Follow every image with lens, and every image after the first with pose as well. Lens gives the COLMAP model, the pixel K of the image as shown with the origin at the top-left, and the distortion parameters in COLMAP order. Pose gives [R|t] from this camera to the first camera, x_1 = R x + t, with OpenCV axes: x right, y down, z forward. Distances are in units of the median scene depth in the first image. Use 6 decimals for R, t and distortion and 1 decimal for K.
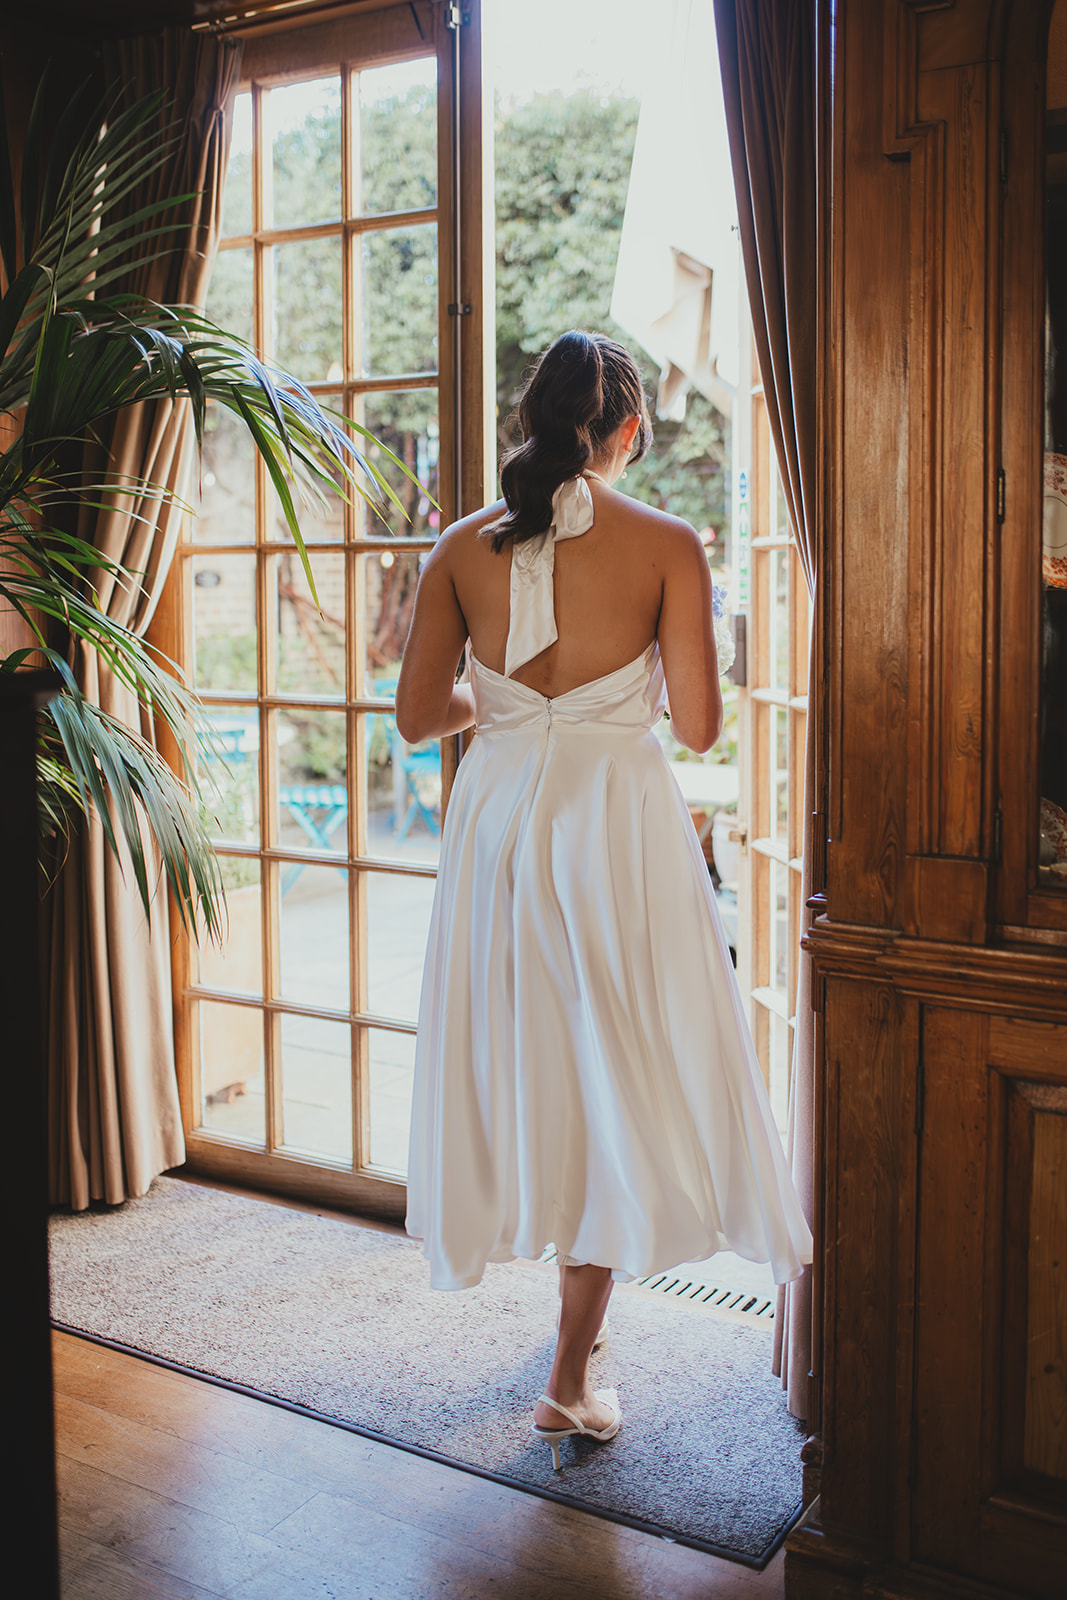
lens RADIAL K [[1600.4, 0, 530.3], [0, 1600.4, 711.3], [0, 0, 1]] dist [-0.027936, -0.001407]
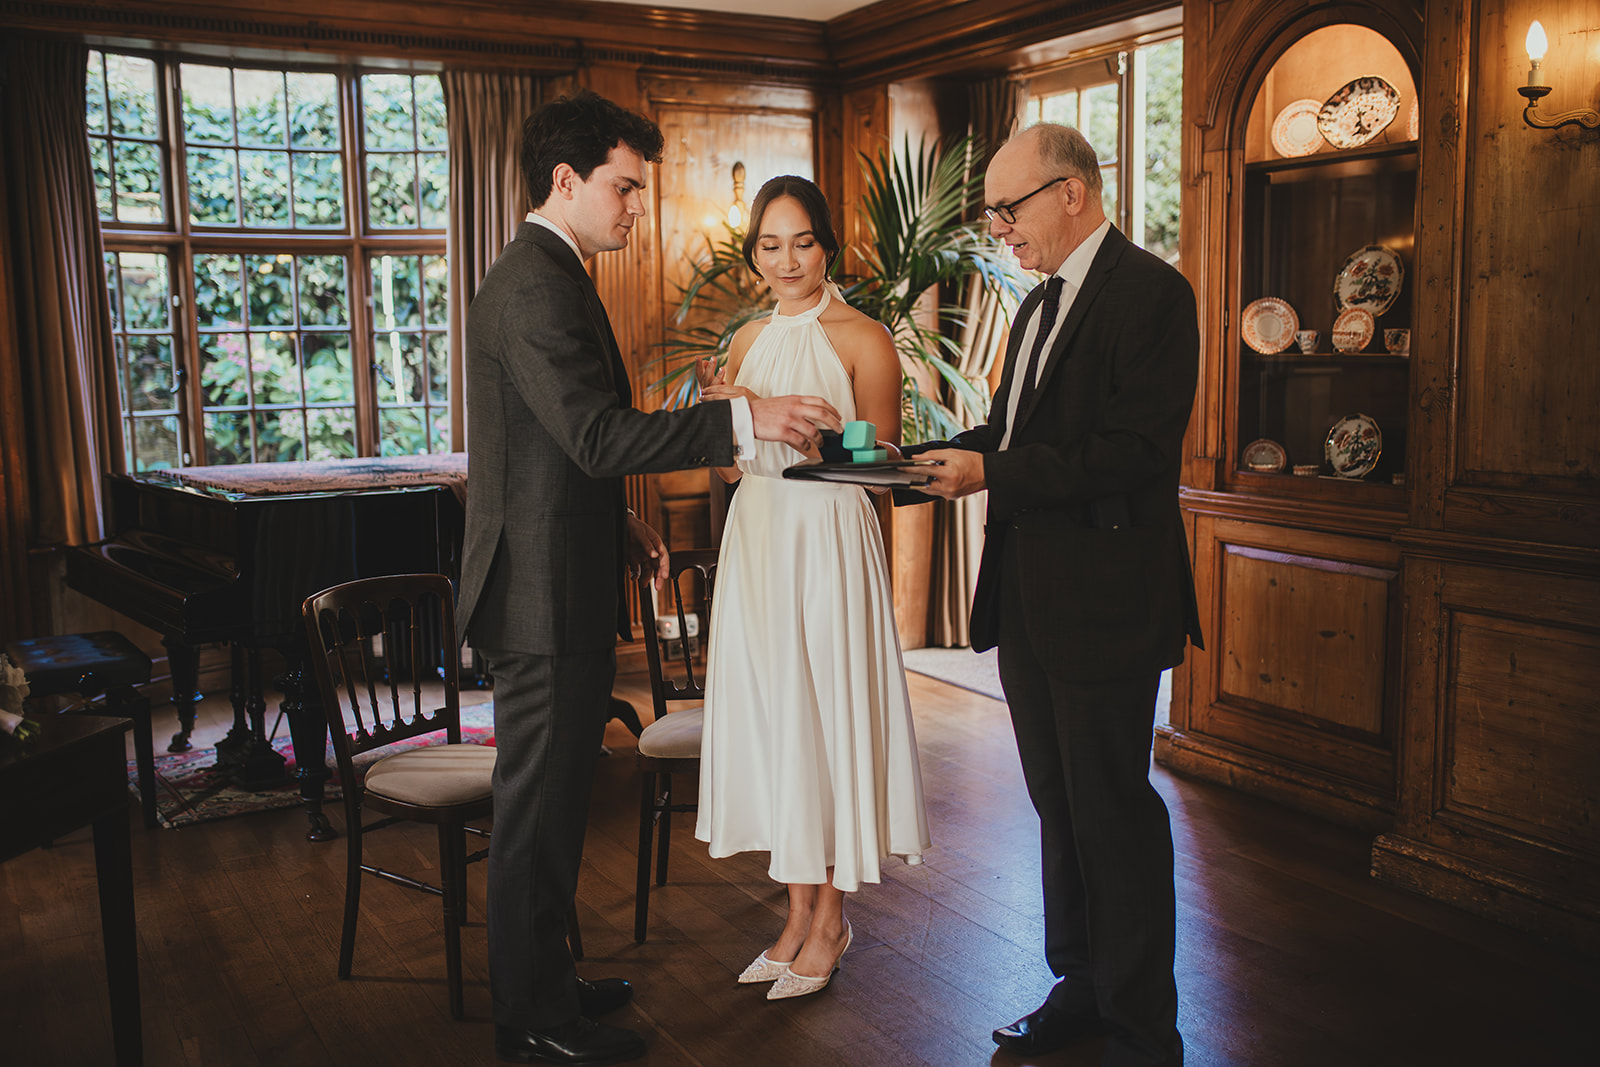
lens RADIAL K [[1576.2, 0, 800.0], [0, 1576.2, 533.5], [0, 0, 1]] dist [-0.015571, 0.024919]
pose [[0.878919, 0.021132, -0.476502, 0.551652], [0.003616, 0.998694, 0.050959, 0.049196], [0.476957, -0.046512, 0.877695, -0.955182]]
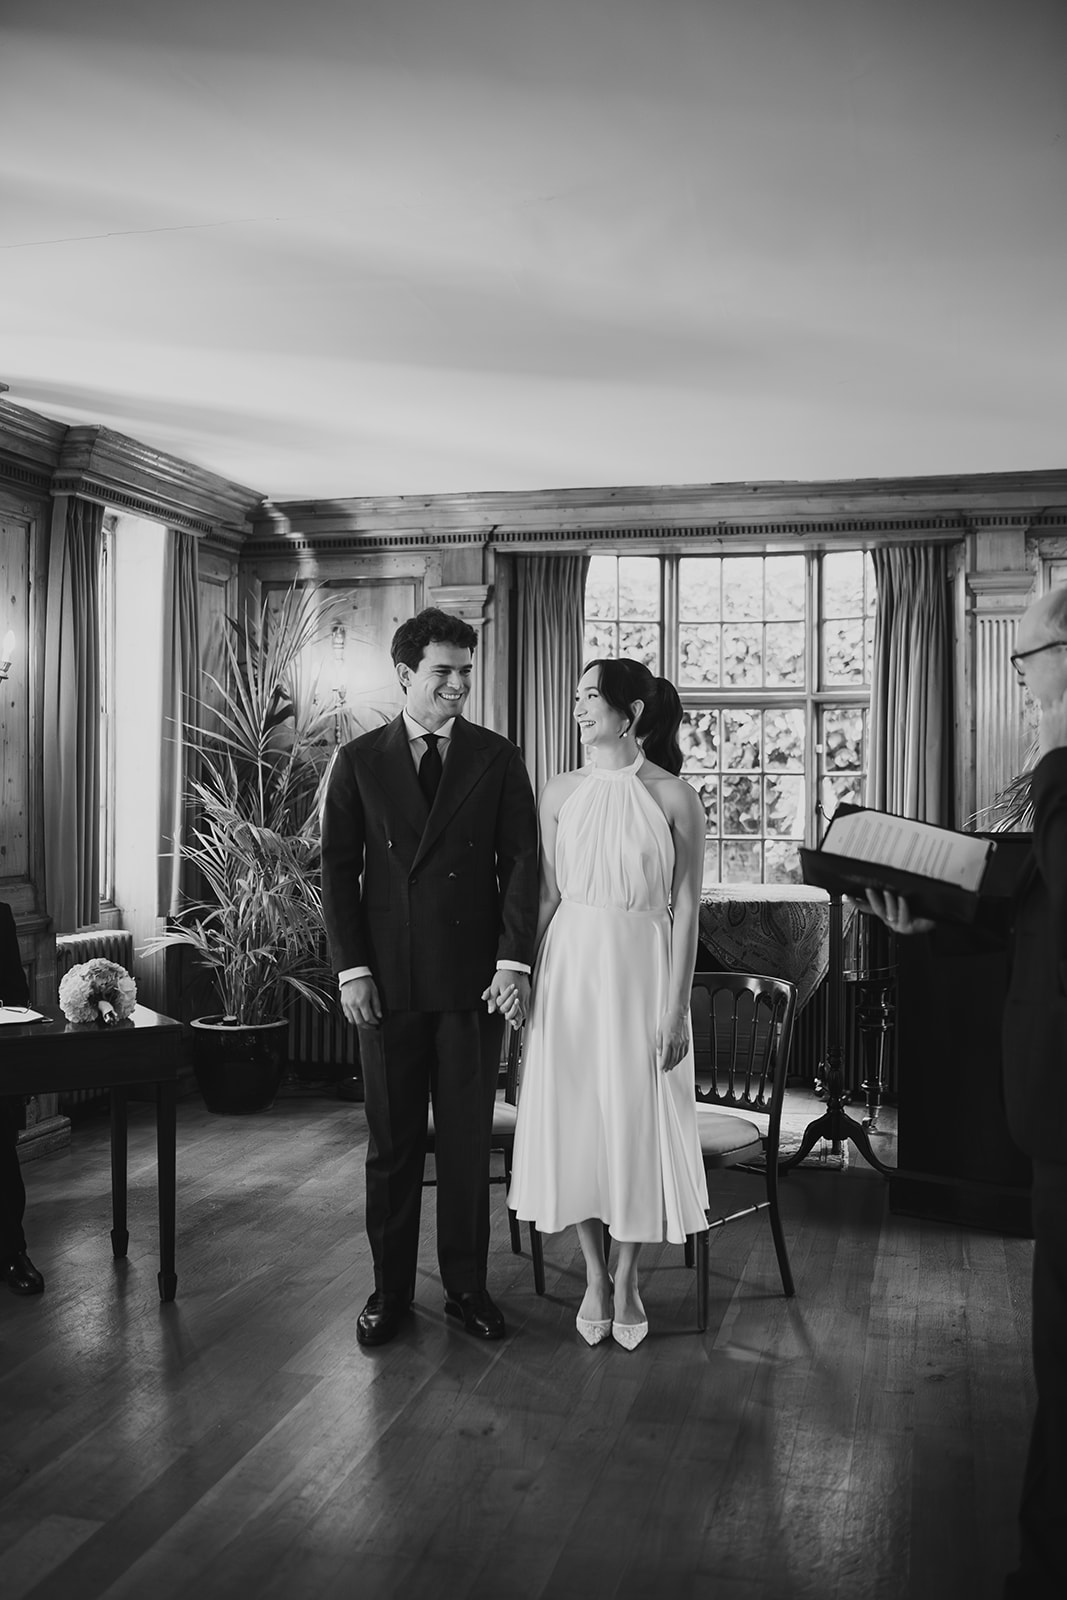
lens RADIAL K [[1548.1, 0, 504.4], [0, 1548.1, 800.2], [0, 0, 1]] dist [-0.007593, -0.004846]
pose [[0.292613, -0.008675, -0.956192, 1.145573], [-0.065316, 0.997442, -0.029037, 0.022354], [0.953998, 0.070951, 0.291298, -0.509418]]
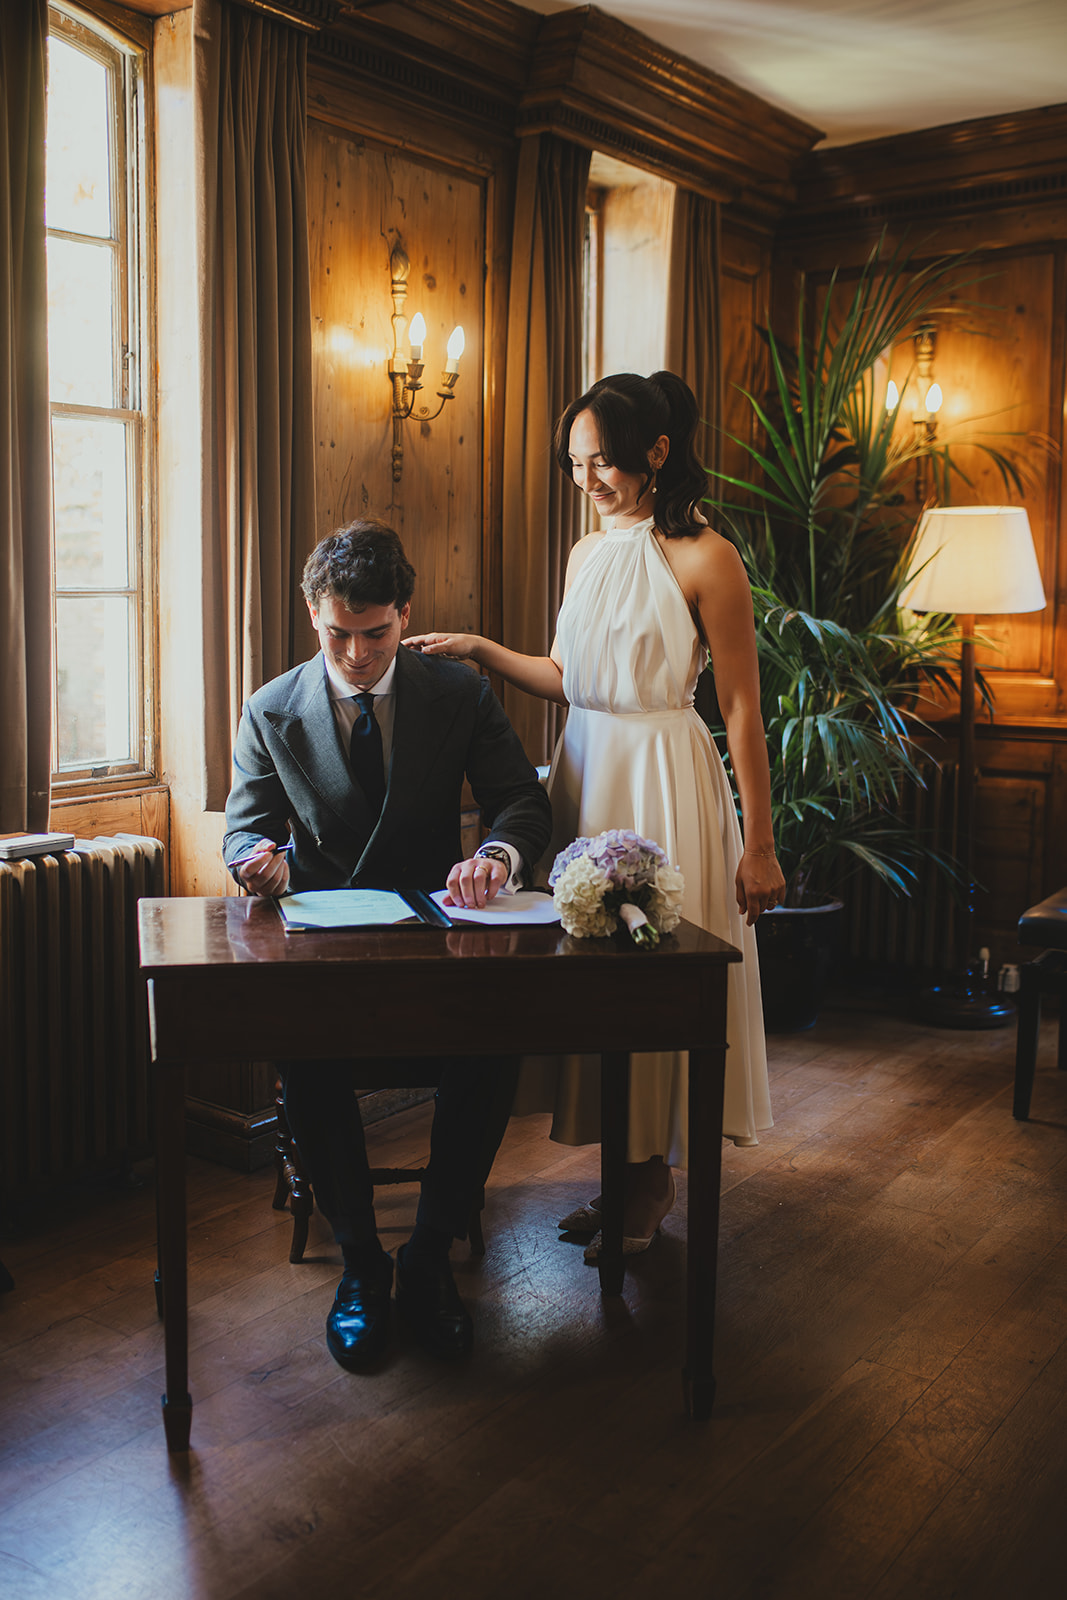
lens RADIAL K [[1605.0, 0, 249.5], [0, 1605.0, 733.7], [0, 0, 1]] dist [-0.017679, 0.014030]
pose [[-0.147057, 0.066191, -0.986911, 0.599163], [-0.070001, 0.994560, 0.077135, 0.044568], [0.986648, 0.080428, -0.141624, -0.504642]]
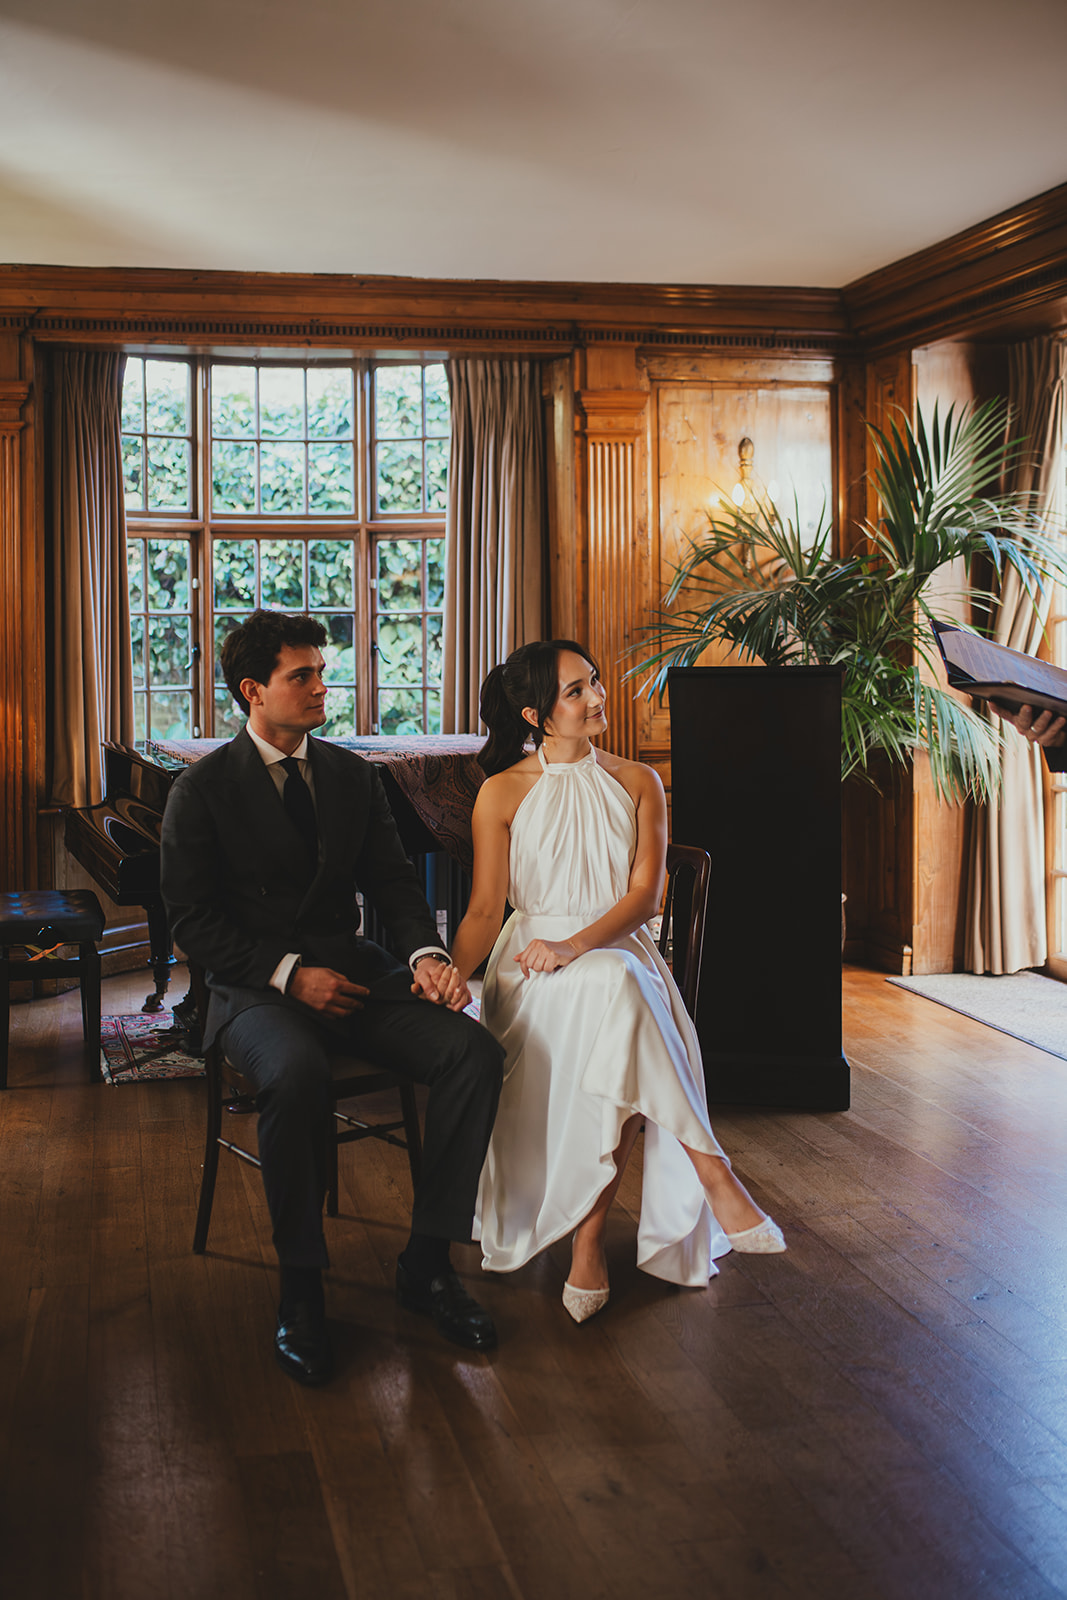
lens RADIAL K [[1592.0, 0, 318.3], [0, 1592.0, 663.6], [0, 0, 1]] dist [-0.025479, -0.012966]
pose [[0.643534, -0.012090, -0.765322, 0.651357], [-0.031609, 0.998602, -0.042355, 0.047925], [0.764764, 0.051448, 0.642253, -0.819962]]
